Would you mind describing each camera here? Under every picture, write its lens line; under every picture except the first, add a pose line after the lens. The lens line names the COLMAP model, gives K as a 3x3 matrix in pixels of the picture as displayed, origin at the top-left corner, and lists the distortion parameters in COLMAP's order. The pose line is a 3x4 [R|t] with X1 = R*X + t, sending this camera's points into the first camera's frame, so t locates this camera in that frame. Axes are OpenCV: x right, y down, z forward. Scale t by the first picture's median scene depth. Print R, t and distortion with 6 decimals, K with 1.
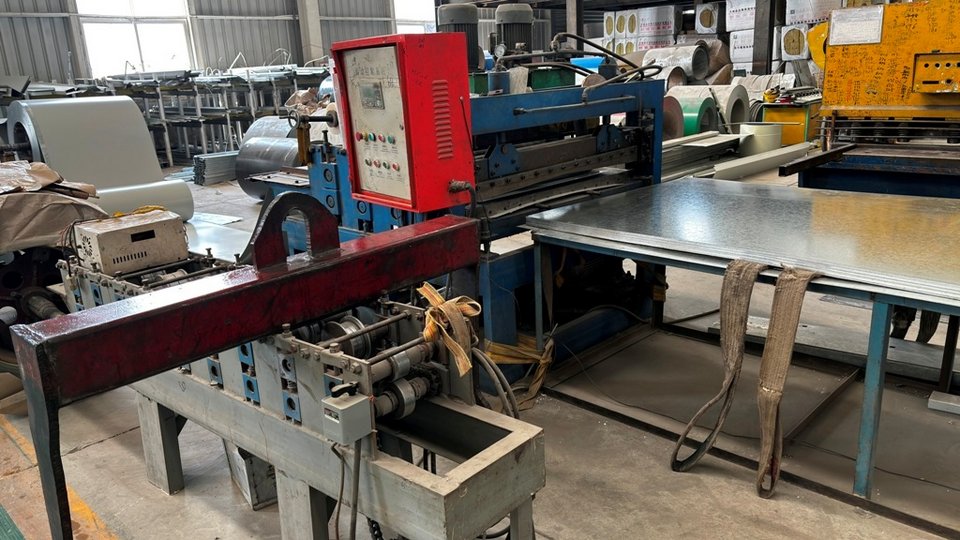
lens RADIAL K [[732.6, 0, 477.2], [0, 732.6, 267.1], [0, 0, 1]] dist [0.004712, 0.001313]
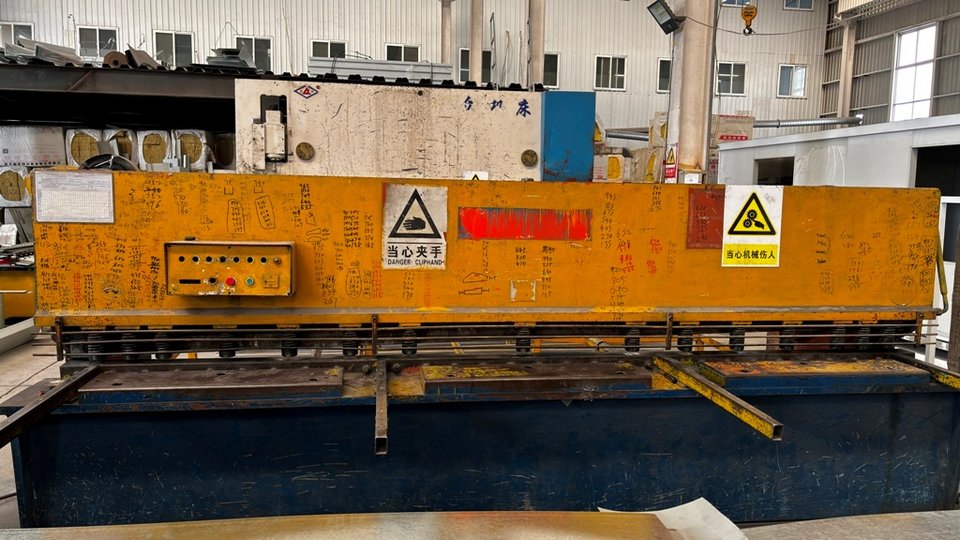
lens RADIAL K [[732.6, 0, 478.0], [0, 732.6, 271.3], [0, 0, 1]] dist [0.004712, 0.001313]
pose [[0.586904, -0.031392, 0.809047, 0.189117], [0.171454, 0.981405, -0.086298, -0.141827], [-0.791294, 0.189363, 0.581373, 0.334244]]
